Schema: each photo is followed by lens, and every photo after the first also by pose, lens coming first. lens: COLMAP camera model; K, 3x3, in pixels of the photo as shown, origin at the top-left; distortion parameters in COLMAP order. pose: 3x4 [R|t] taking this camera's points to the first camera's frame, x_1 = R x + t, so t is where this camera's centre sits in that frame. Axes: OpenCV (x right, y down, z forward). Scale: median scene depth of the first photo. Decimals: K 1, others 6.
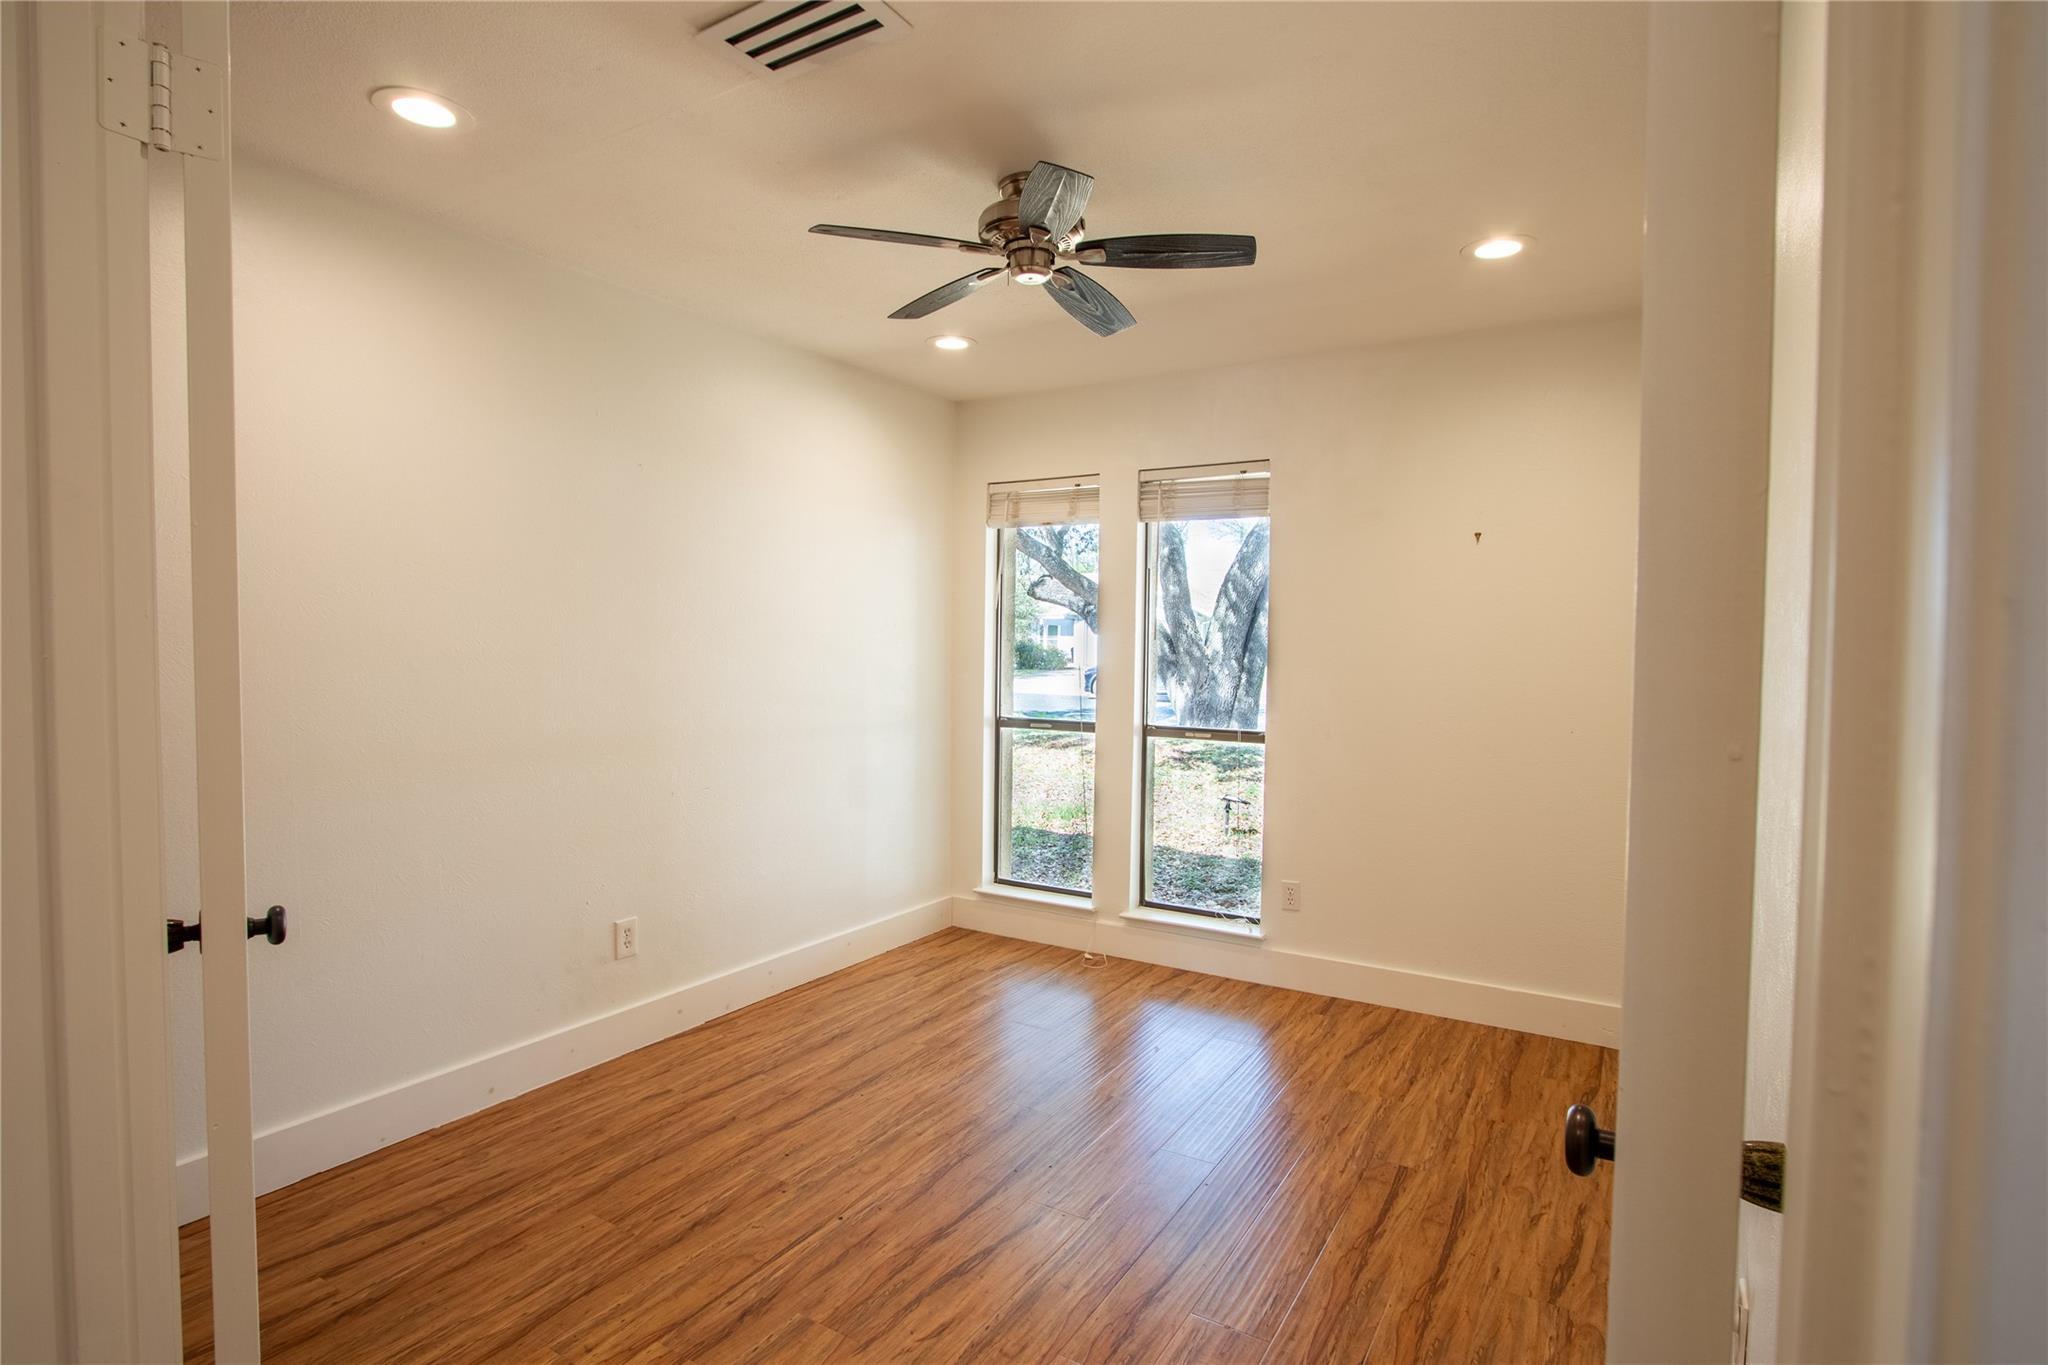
lens RADIAL K [[1020.3, 0, 1024.0], [0, 1020.3, 682.5], [0, 0, 1]] dist [-0.001504, -0.000163]
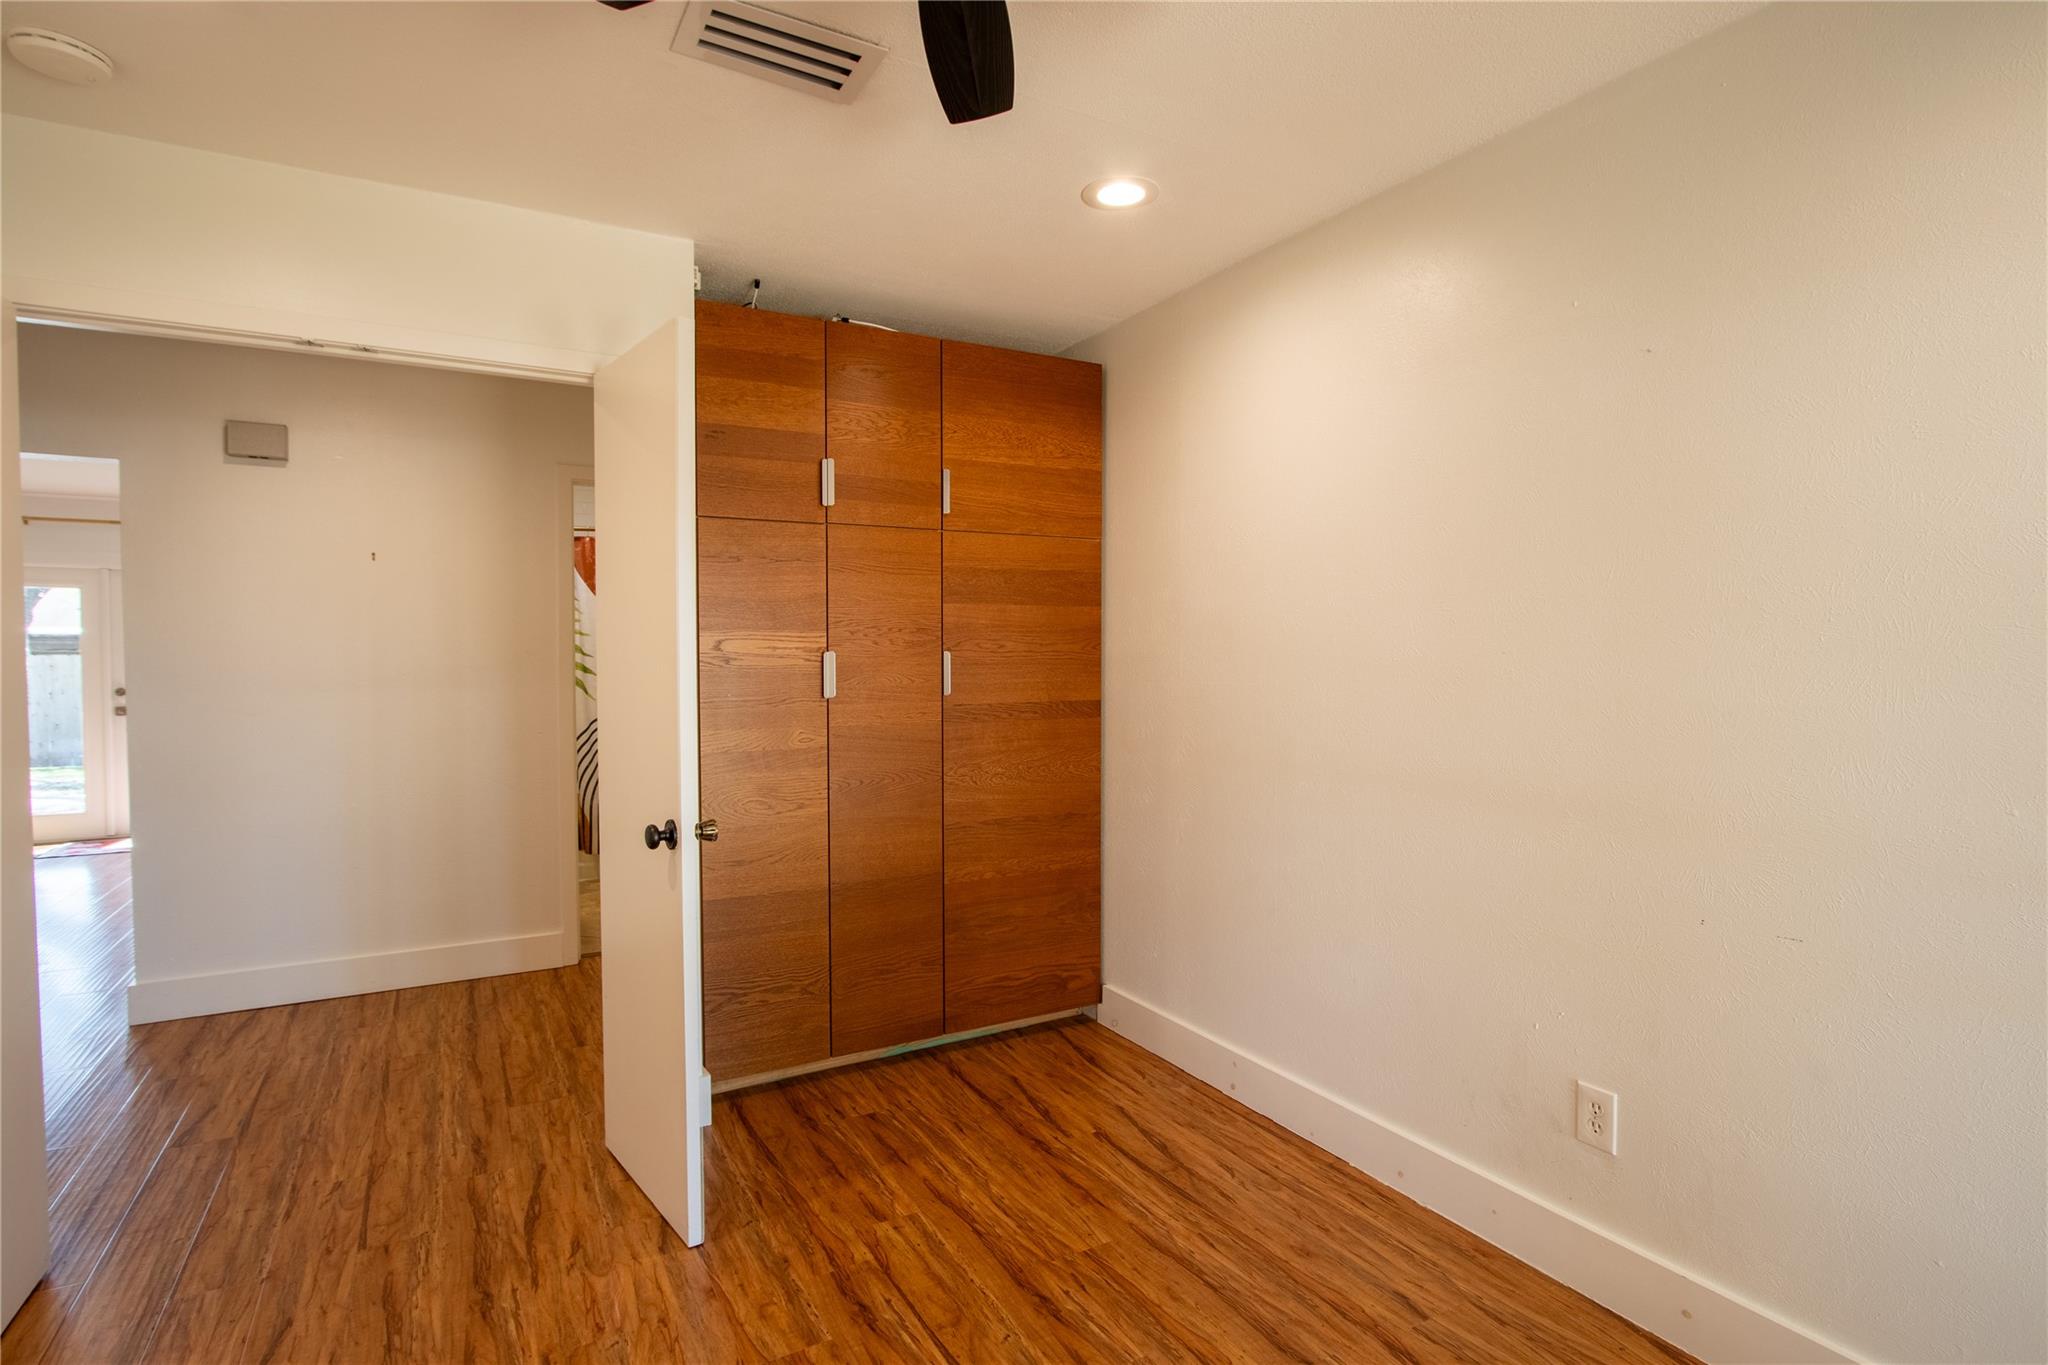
lens RADIAL K [[1020.3, 0, 1024.0], [0, 1020.3, 682.5], [0, 0, 1]] dist [-0.001504, -0.000163]
pose [[-0.476904, 0.022190, -0.878675, 0.348762], [-0.030208, 0.998677, 0.041616, -0.035717], [0.878436, 0.046390, -0.475603, 1.041696]]
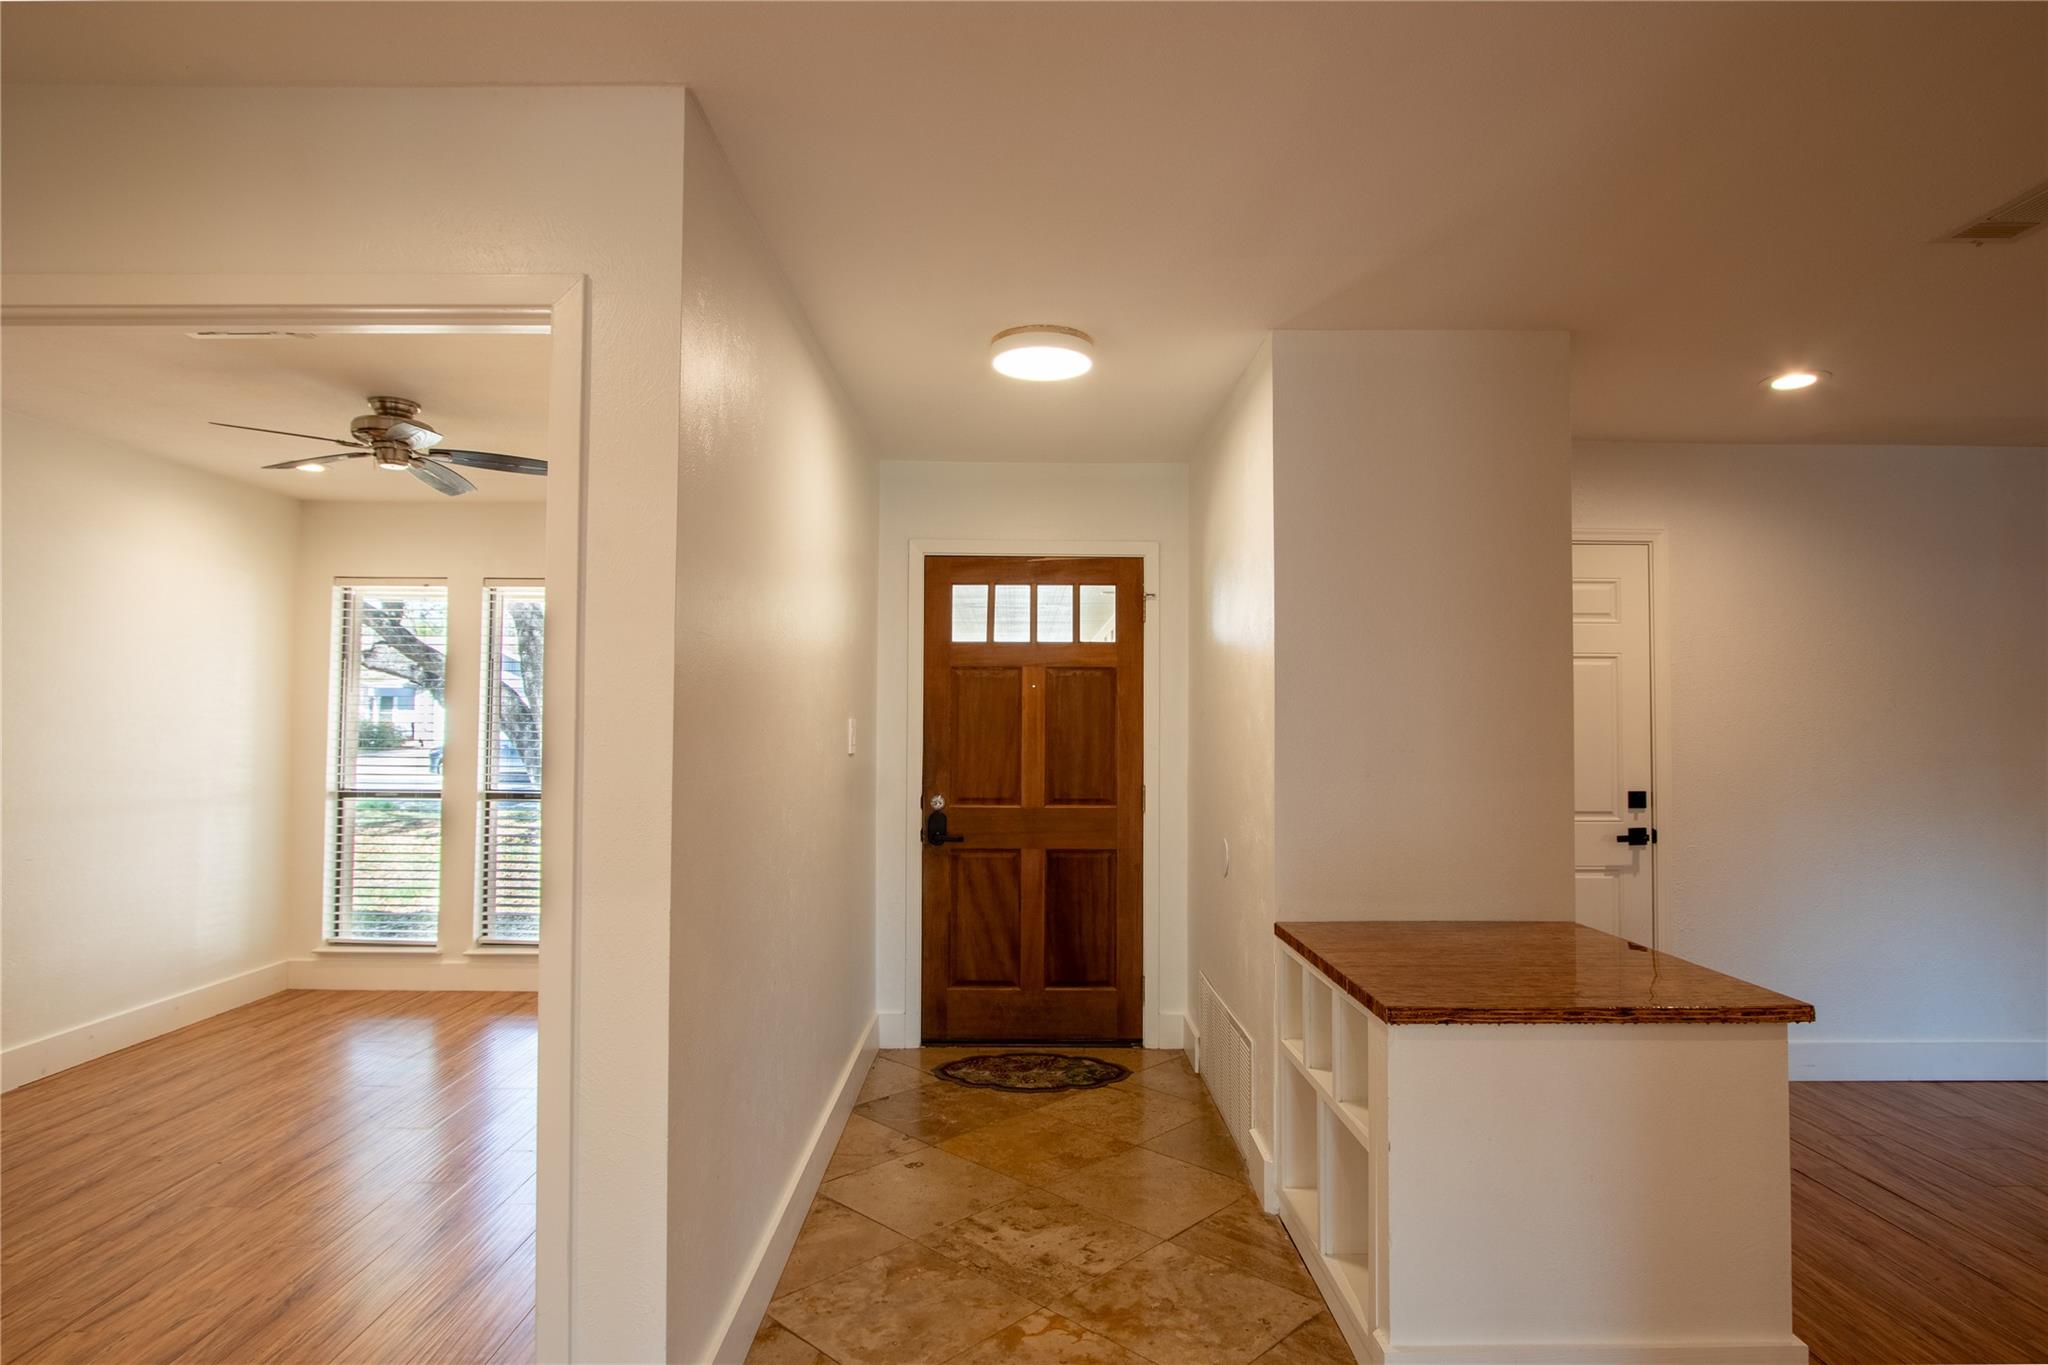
lens RADIAL K [[1109.3, 0, 1030.2], [0, 1109.3, 687.5], [0, 0, 1]] dist [0.011540, -0.001397]
pose [[0.849476, 0.015394, 0.527403, -0.045252], [0.018477, 0.998093, -0.058894, 0.008739], [-0.527304, 0.059774, 0.847572, -0.630203]]
